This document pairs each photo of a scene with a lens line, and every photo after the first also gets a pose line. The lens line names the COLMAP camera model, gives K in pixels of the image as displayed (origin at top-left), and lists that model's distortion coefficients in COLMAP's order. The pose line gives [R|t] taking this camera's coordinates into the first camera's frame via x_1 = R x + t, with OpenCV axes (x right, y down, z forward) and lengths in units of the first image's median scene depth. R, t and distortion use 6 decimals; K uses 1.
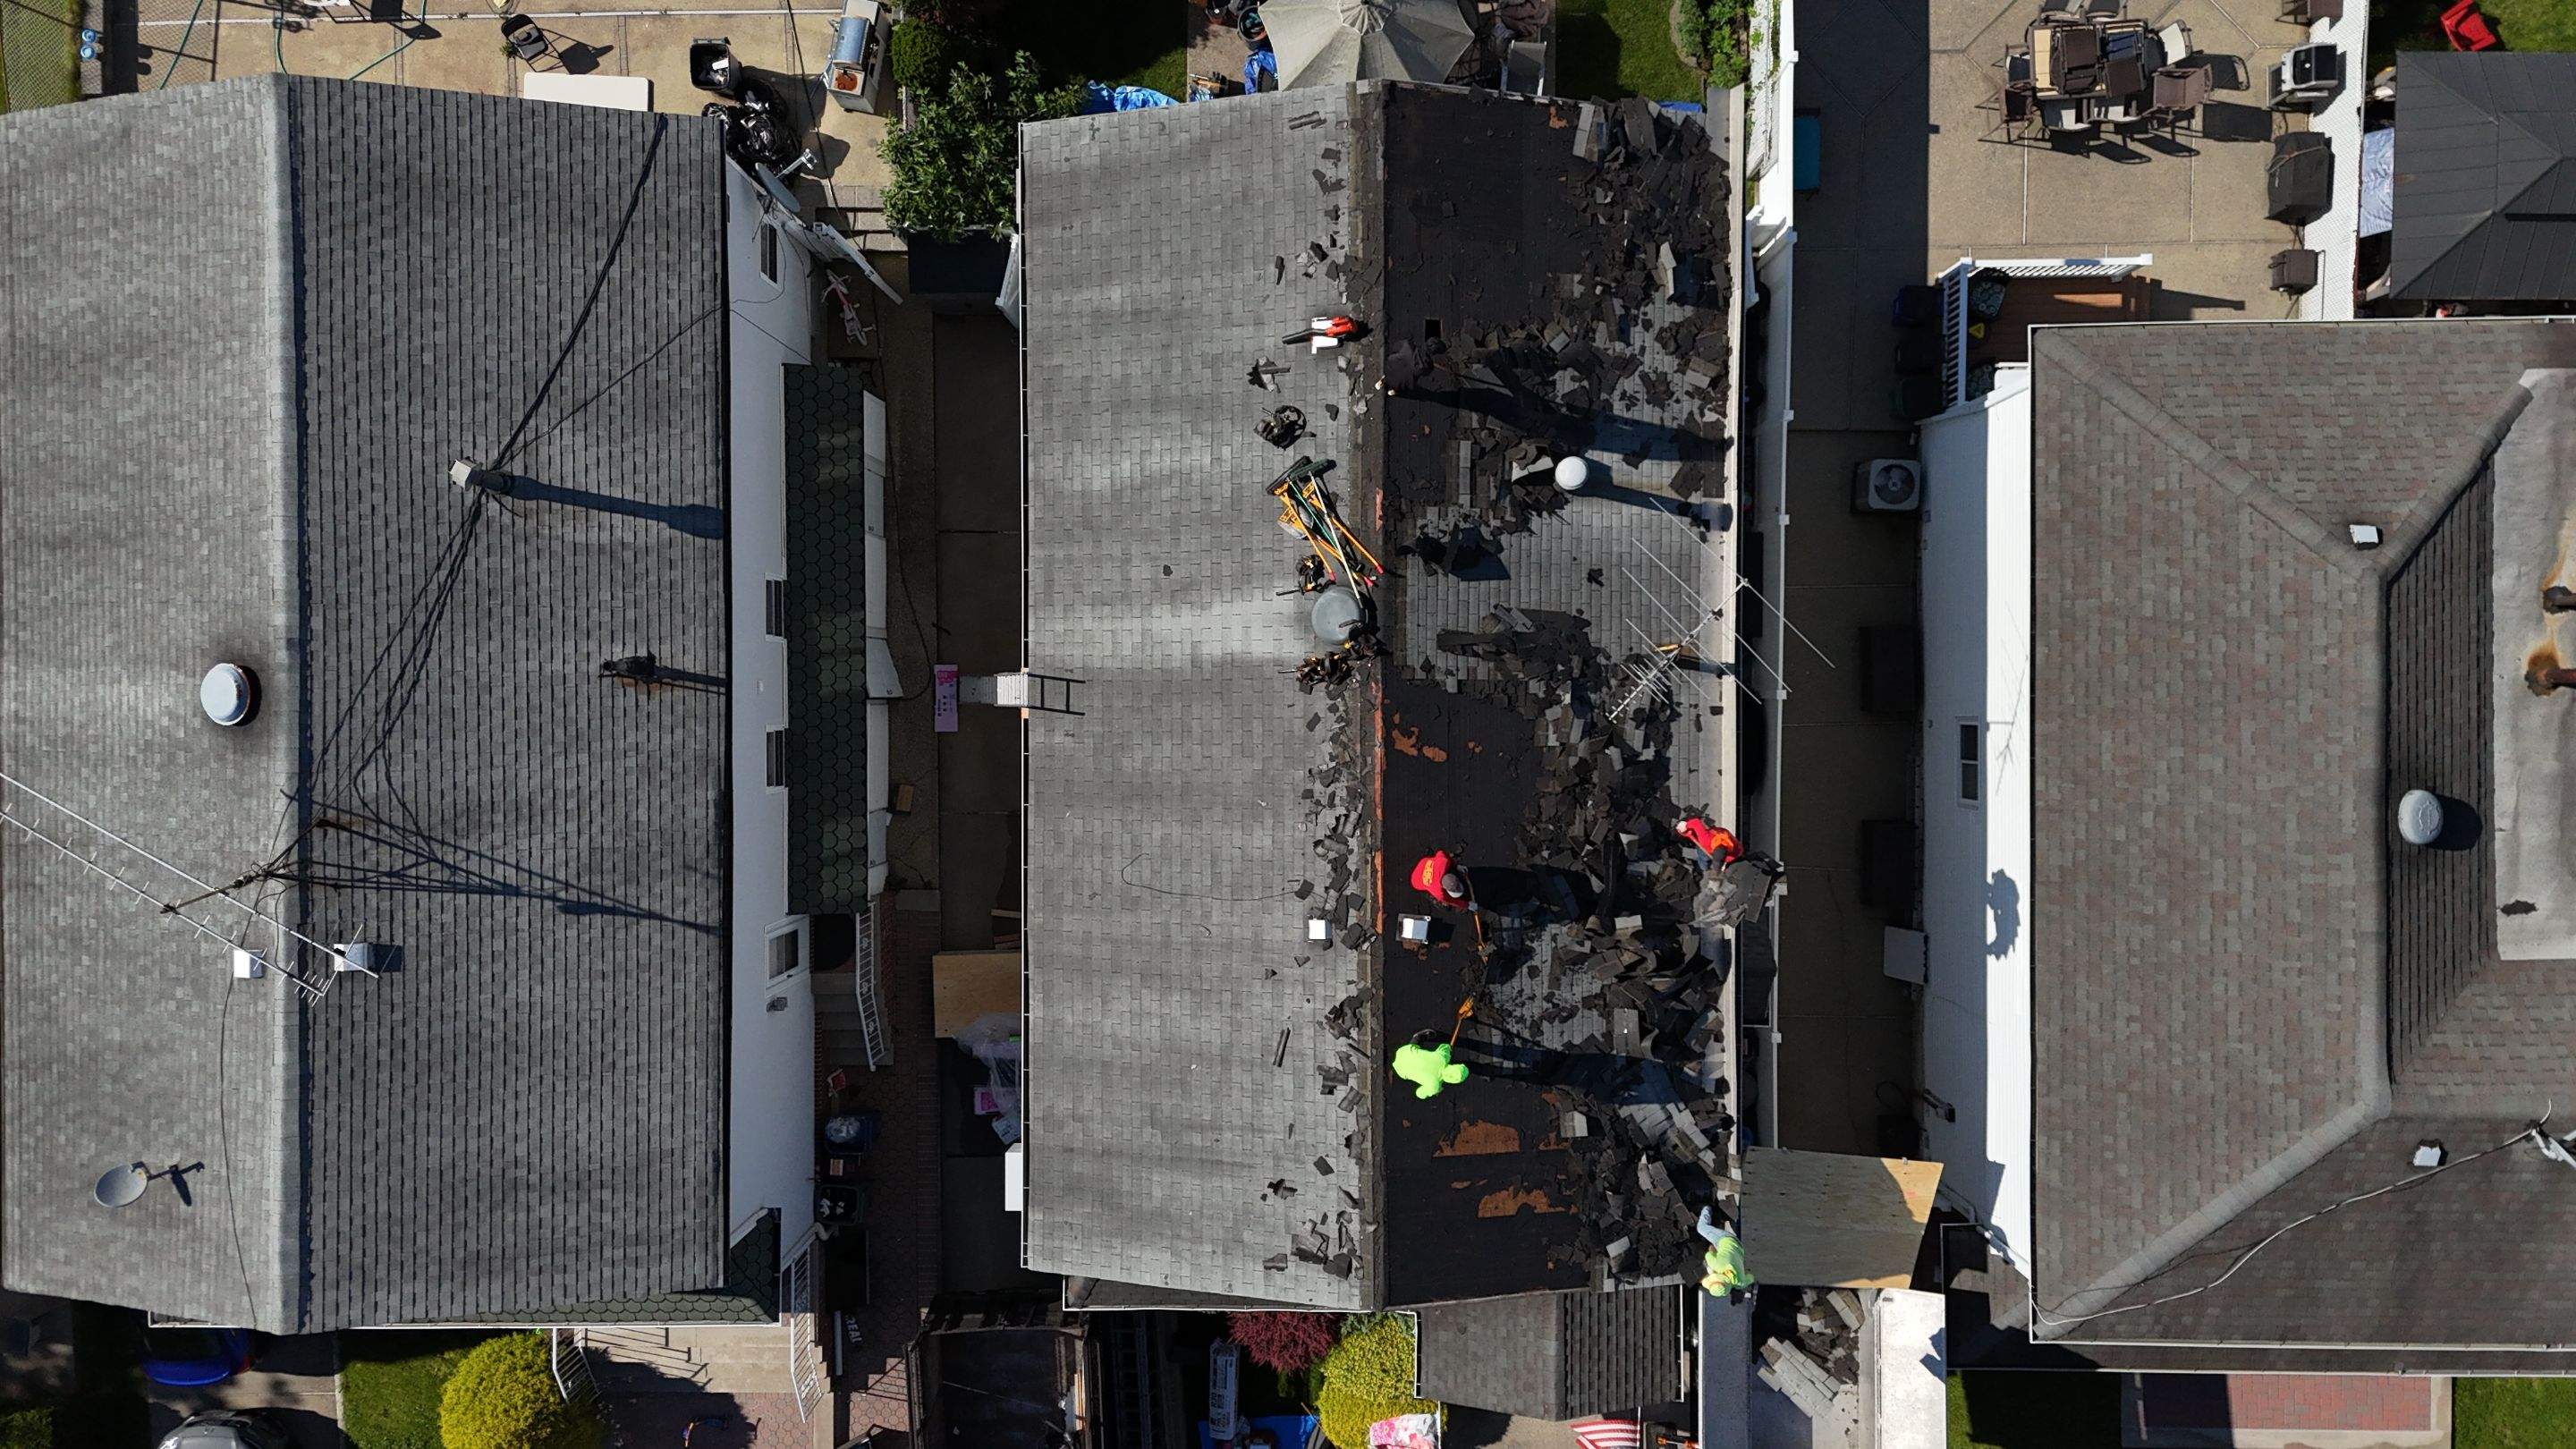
lens RADIAL K [[1929.7, 0, 1300.1], [0, 1929.7, 729.3], [0, 0, 1]] dist [0.060731, -0.042972]
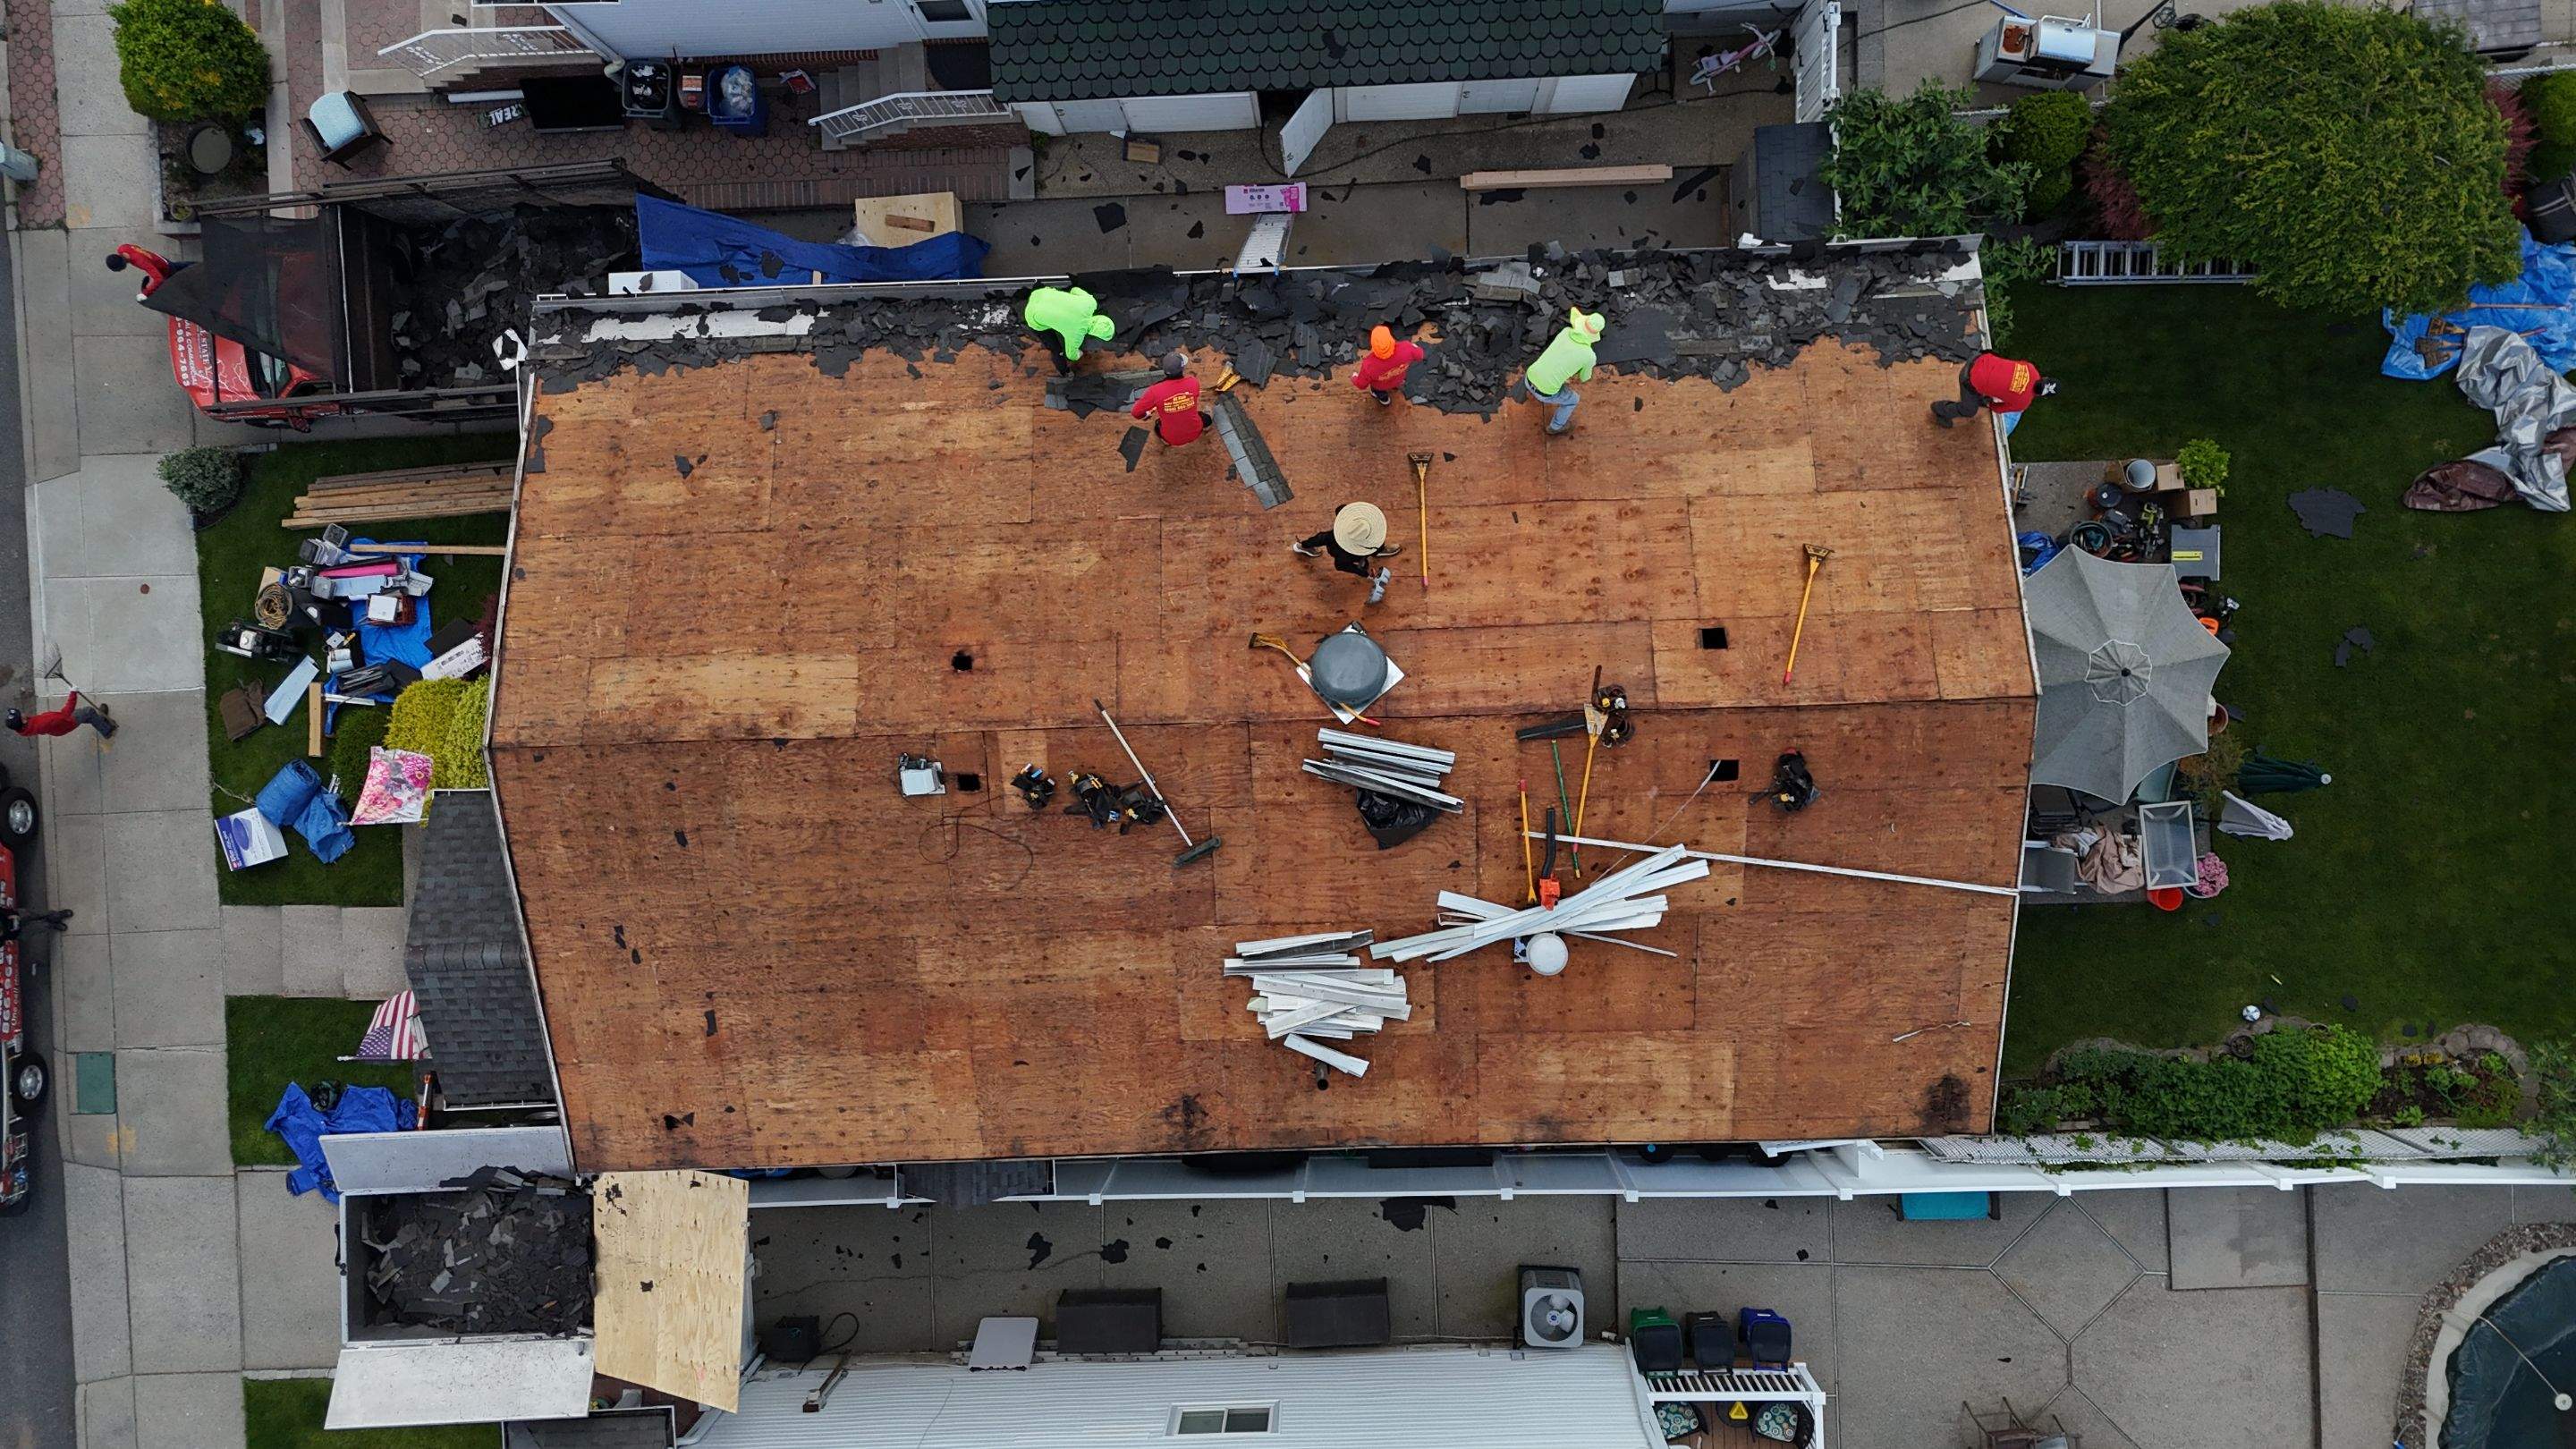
lens RADIAL K [[1929.7, 0, 1277.1], [0, 1929.7, 728.4], [0, 0, 1]] dist [0.060731, -0.042972]
pose [[0.034186, 0.998499, 0.042791, 0.011078], [-0.999312, 0.033535, 0.015846, -0.034278], [0.014388, -0.043303, 0.998958, 0.201899]]
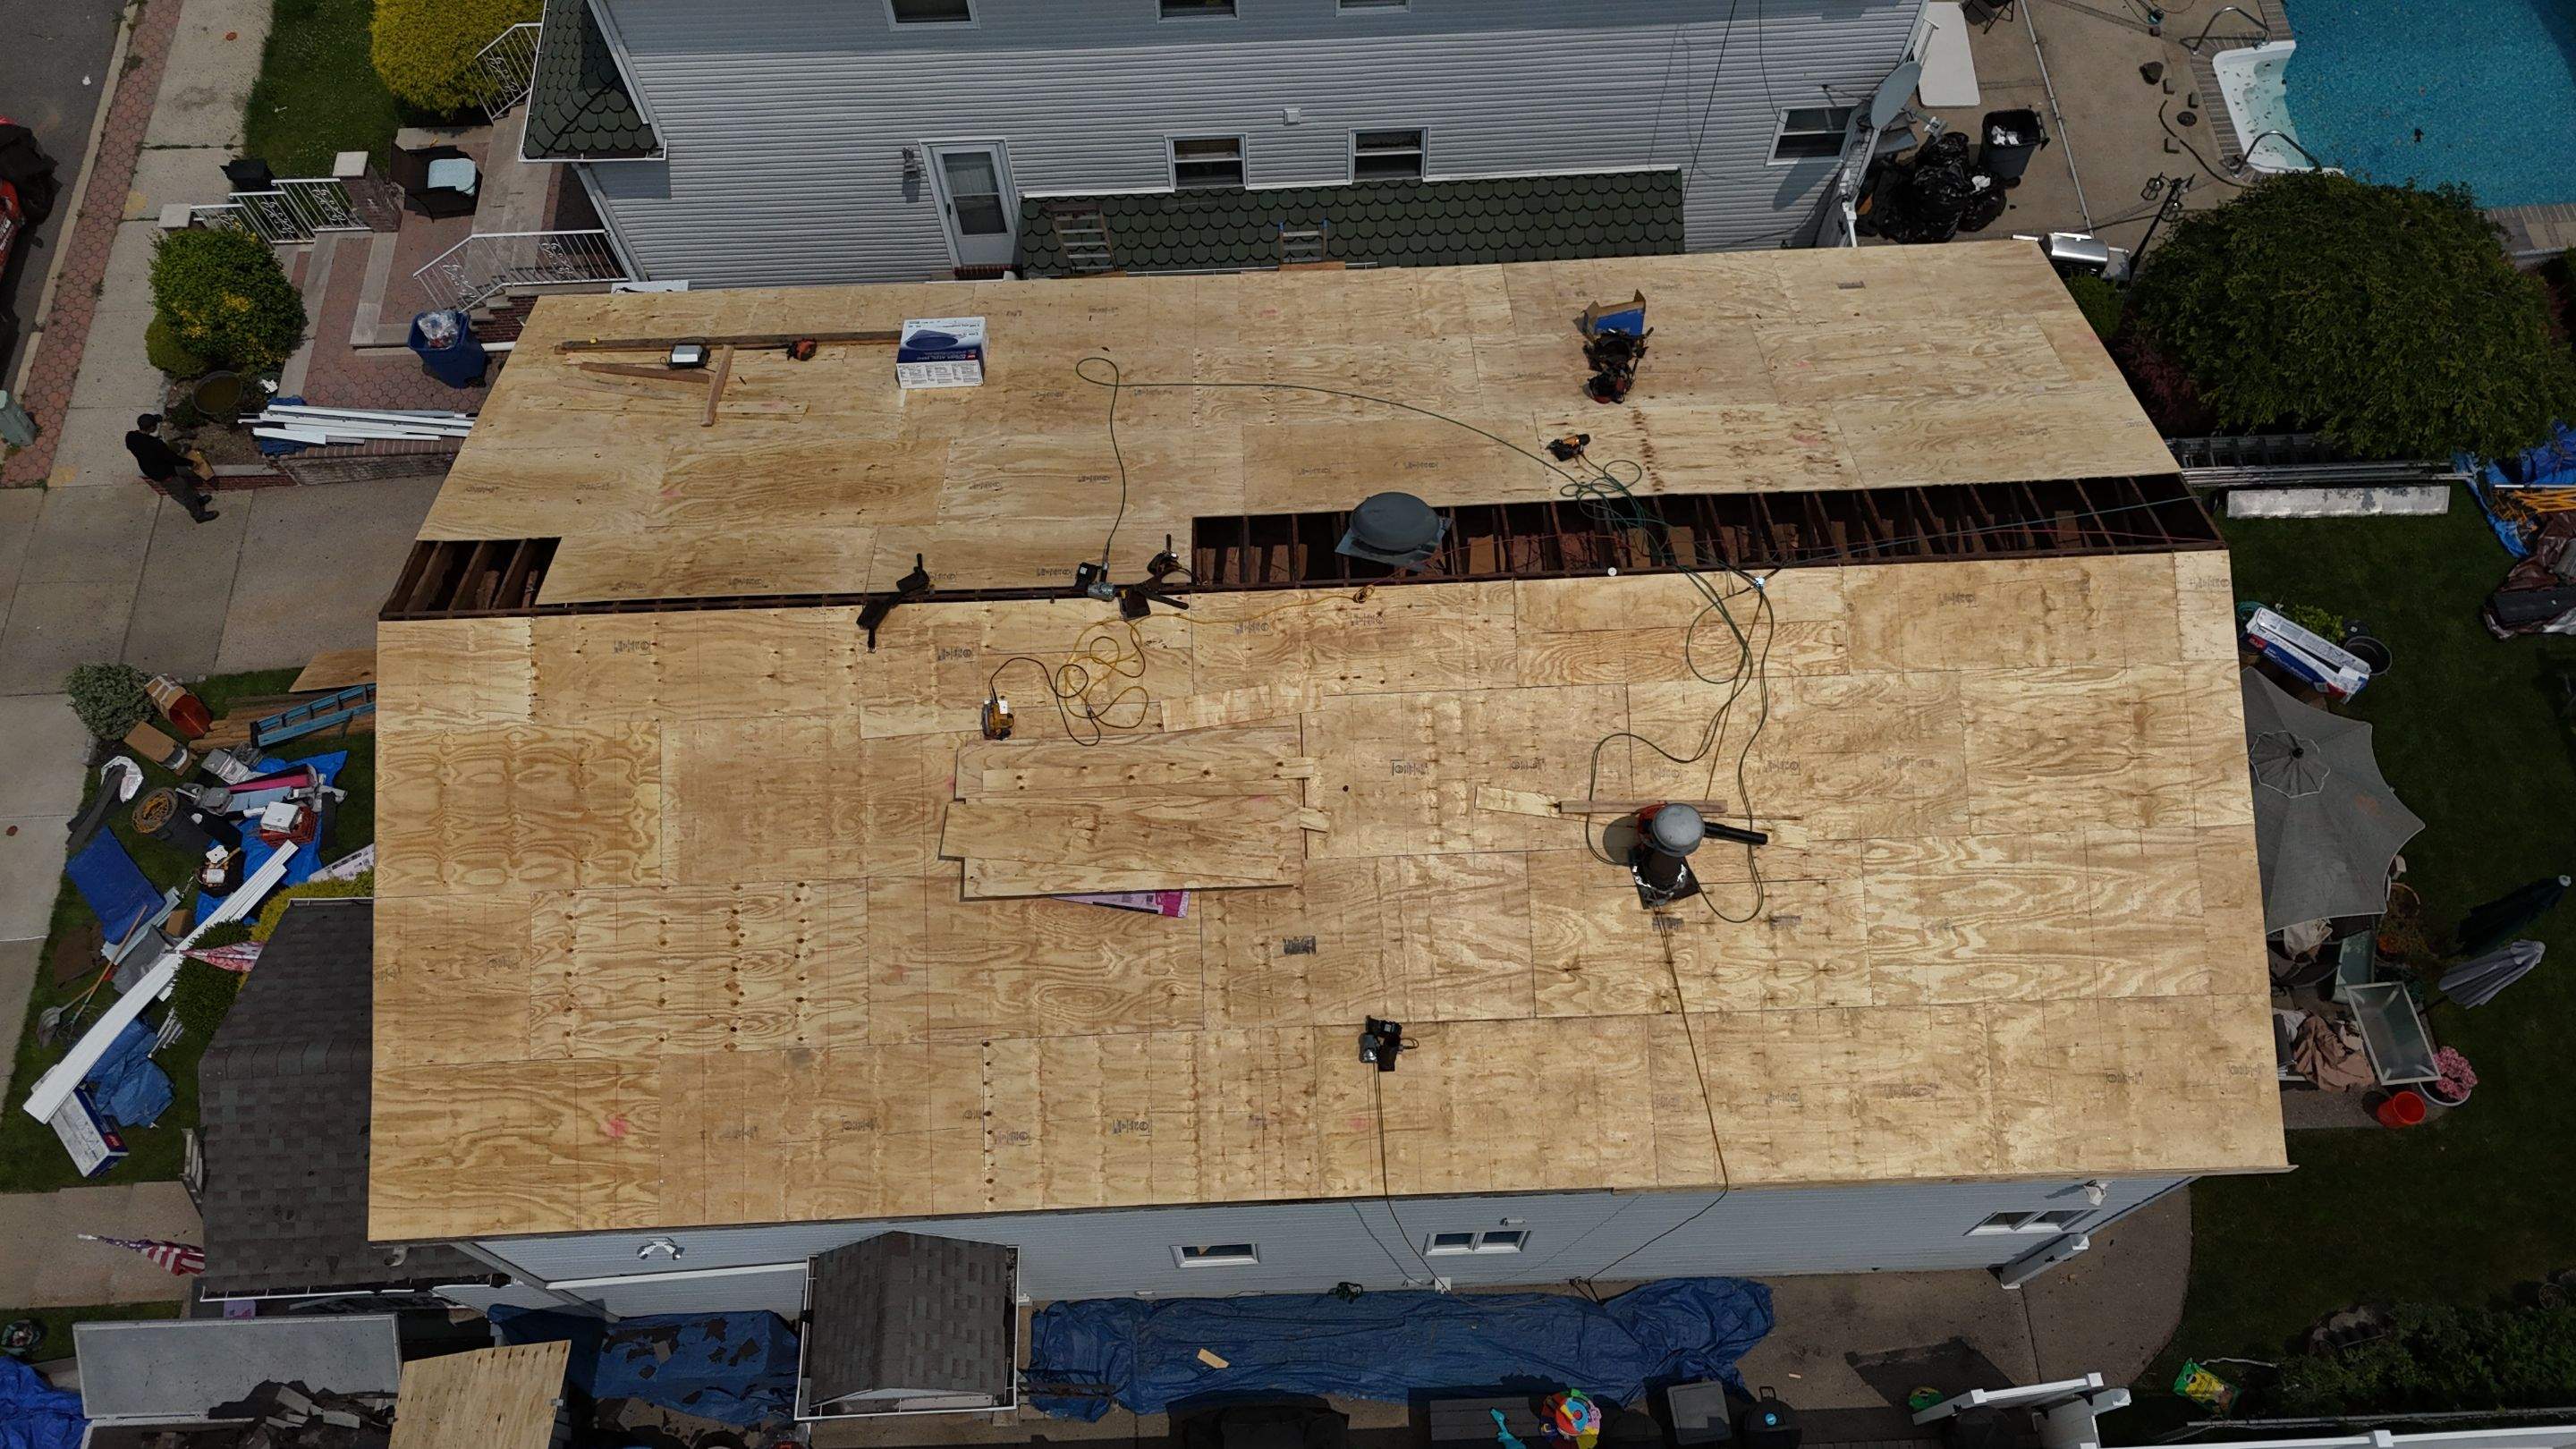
lens RADIAL K [[1929.7, 0, 1288.6], [0, 1929.7, 723.7], [0, 0, 1]] dist [0.060731, -0.042972]
pose [[0.035761, 0.902453, -0.429301, 0.363621], [-0.999360, 0.032310, -0.015328, 0.002590], [0.000038, 0.429574, 0.903031, 0.408915]]
